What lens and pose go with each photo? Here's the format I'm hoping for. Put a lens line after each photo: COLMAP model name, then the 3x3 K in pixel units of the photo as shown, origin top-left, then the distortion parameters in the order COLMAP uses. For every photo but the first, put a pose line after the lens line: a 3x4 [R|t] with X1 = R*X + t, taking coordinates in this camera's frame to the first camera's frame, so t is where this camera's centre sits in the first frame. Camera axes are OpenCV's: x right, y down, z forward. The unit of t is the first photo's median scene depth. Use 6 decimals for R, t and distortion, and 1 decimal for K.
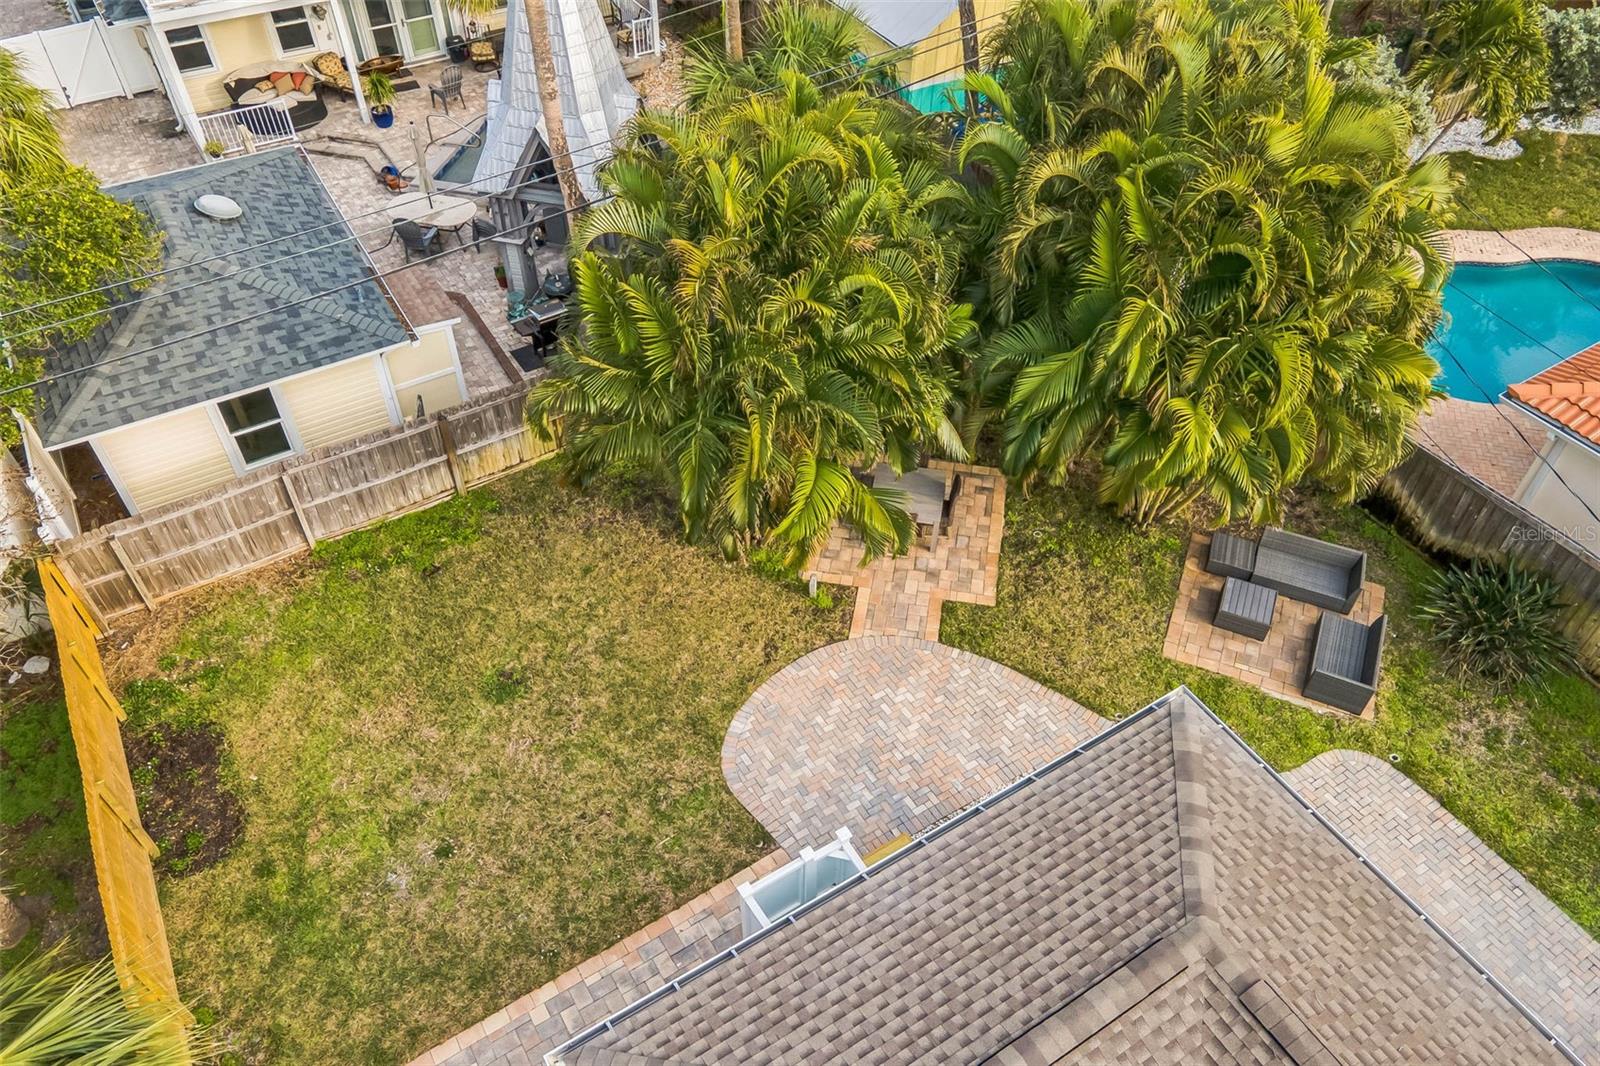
lens RADIAL K [[1168.6, 0, 791.2], [0, 1168.6, 538.5], [0, 0, 1]] dist [0.036862, 0.003900]
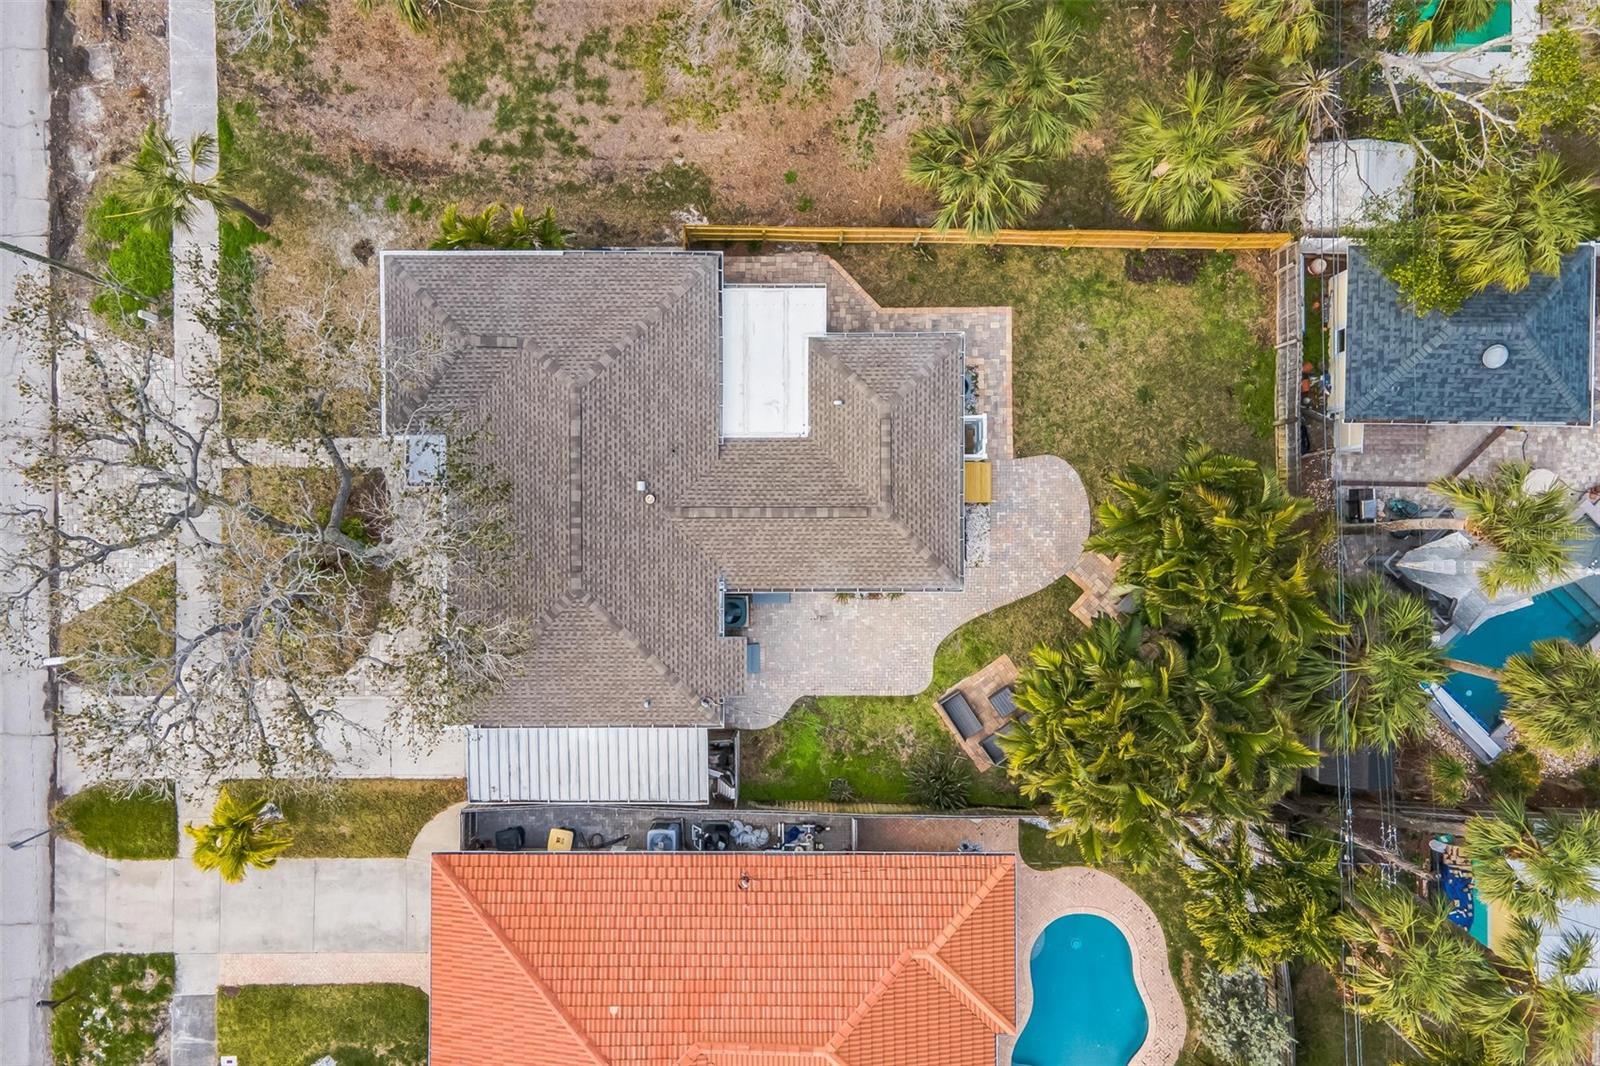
lens RADIAL K [[1168.6, 0, 791.2], [0, 1168.6, 538.5], [0, 0, 1]] dist [0.036862, 0.003900]
pose [[-0.526471, 0.850006, 0.017853, 0.340409], [-0.599636, -0.386121, 0.700962, -1.270892], [0.602715, 0.358331, 0.712975, -1.023420]]
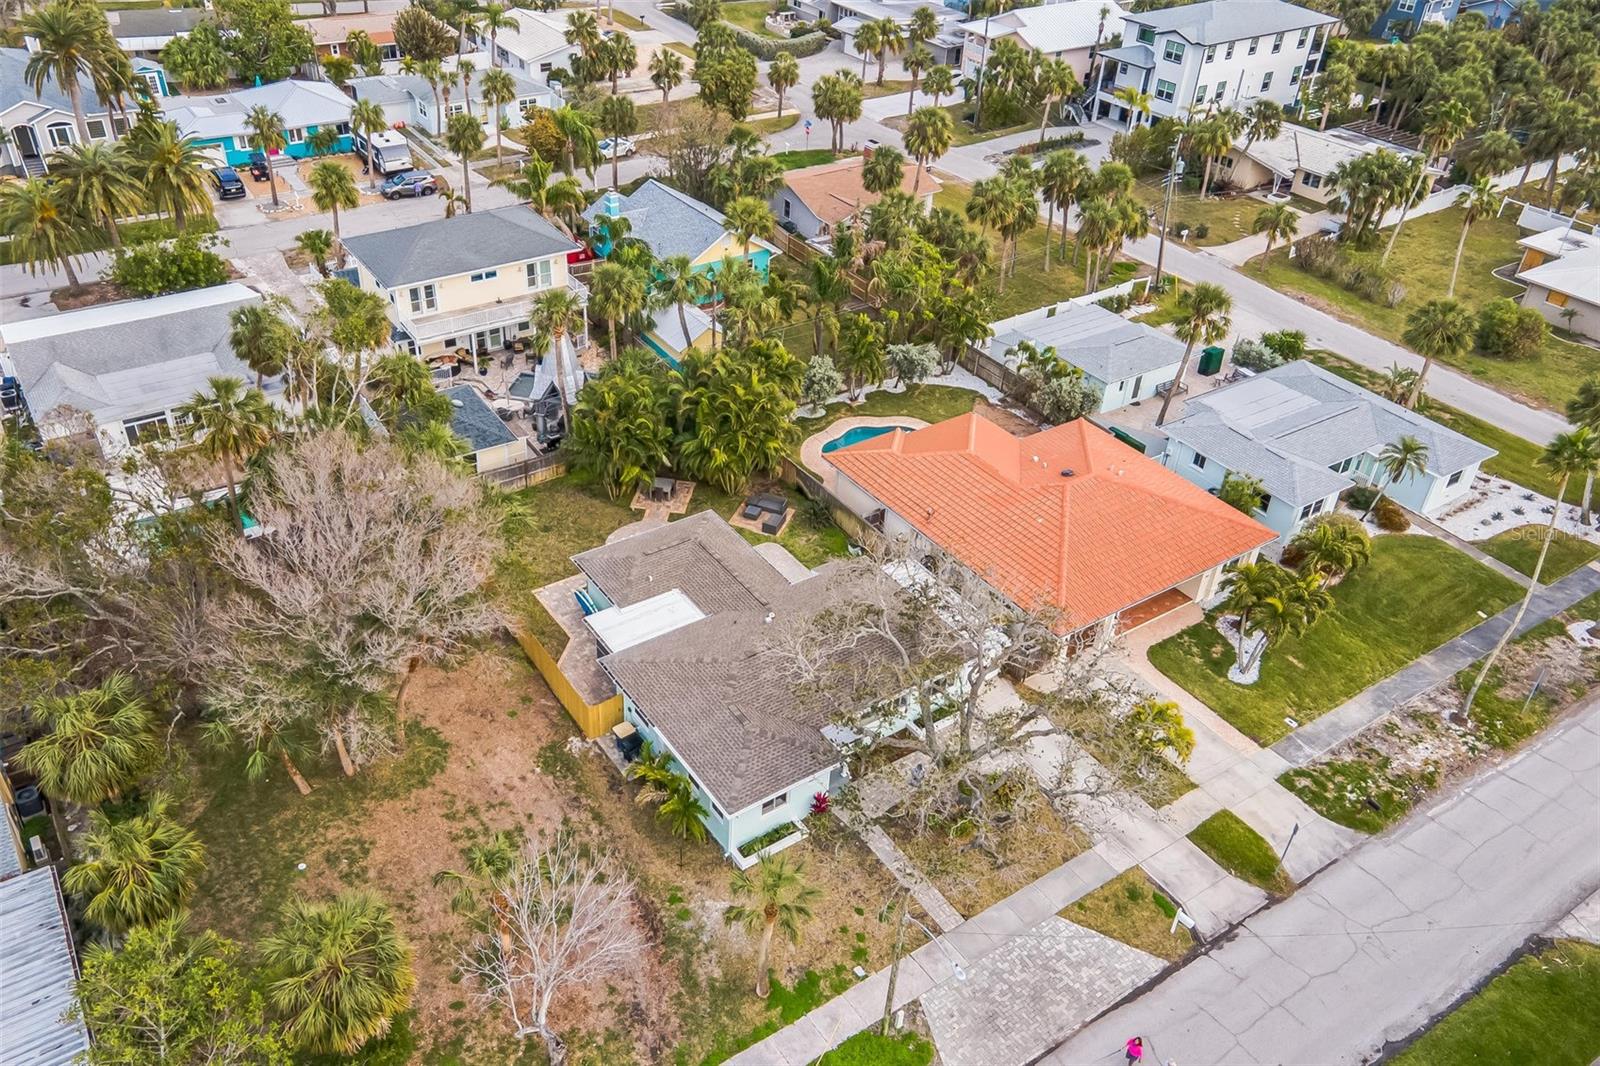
lens RADIAL K [[1225.1, 0, 779.2], [0, 1225.1, 528.9], [0, 0, 1]] dist [0.032126, -0.001504]
pose [[0.997996, 0.005348, 0.063043, 0.262254], [0.006415, 0.982732, -0.184925, 0.918071], [-0.062944, 0.184959, 0.980728, -3.066913]]
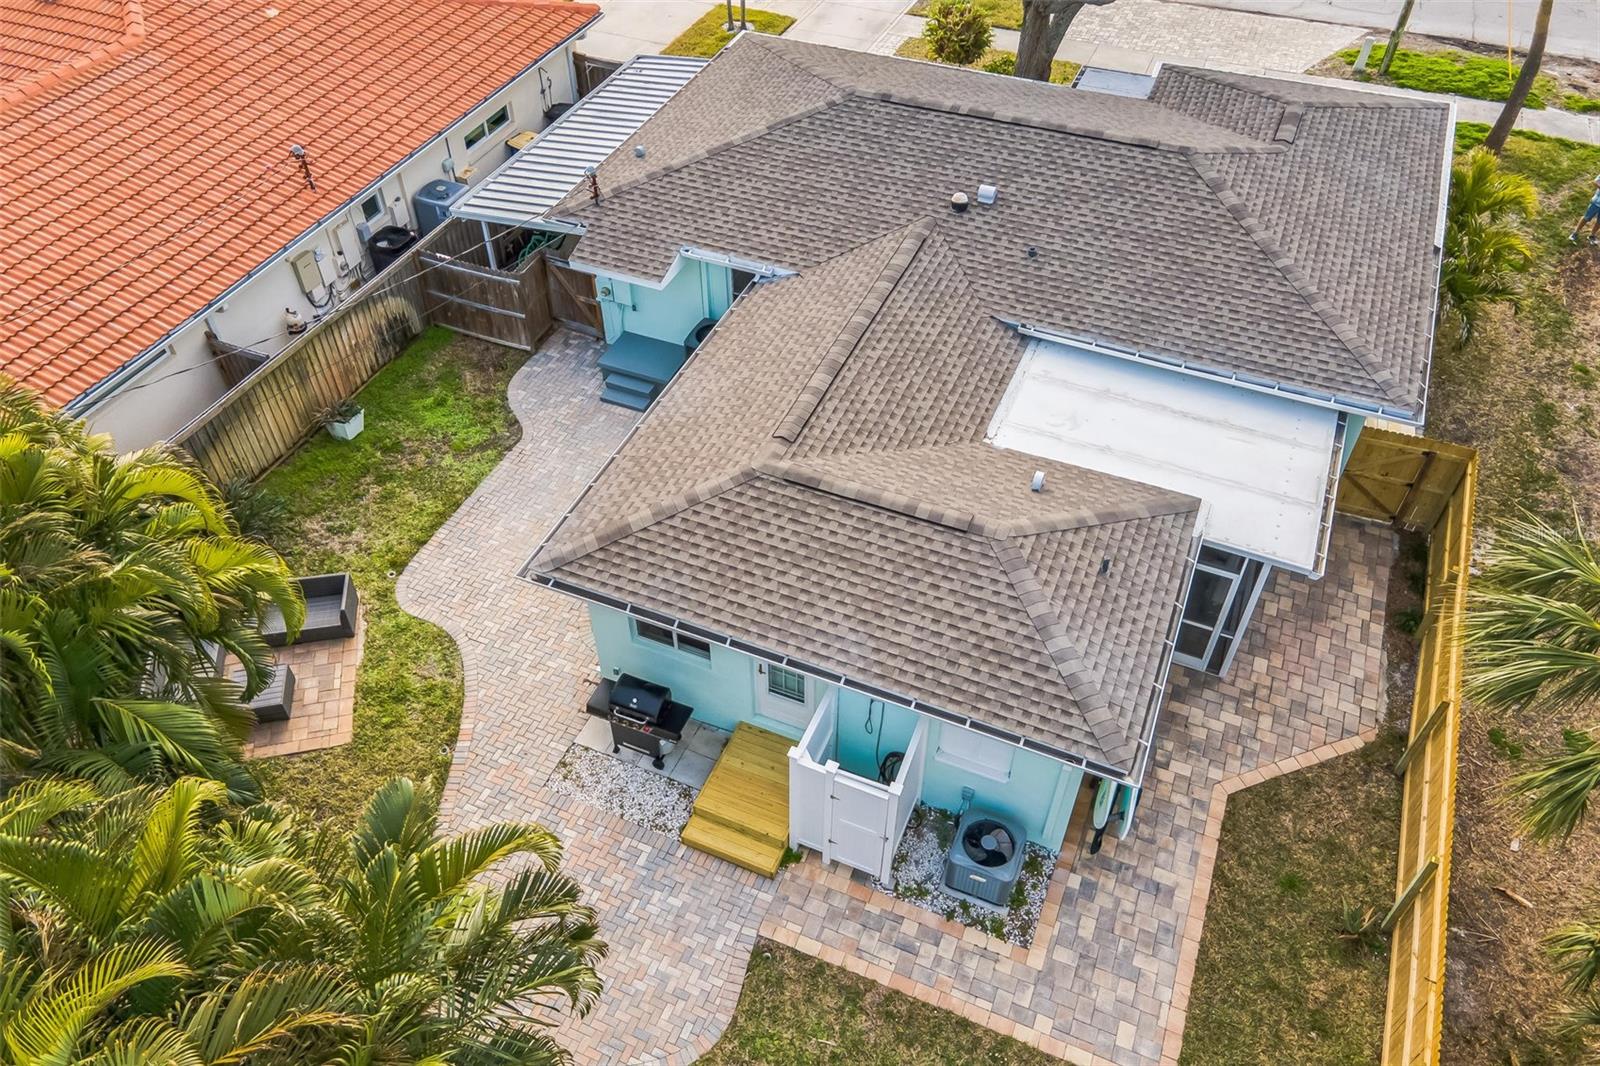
lens RADIAL K [[1142.3, 0, 776.7], [0, 1142.3, 530.5], [0, 0, 1]] dist [0.051620, -0.000969]
pose [[-0.567298, -0.589580, 0.574951, -0.355464], [0.599290, 0.183289, 0.779266, -0.508497], [-0.564823, 0.786638, 0.249350, 0.487358]]
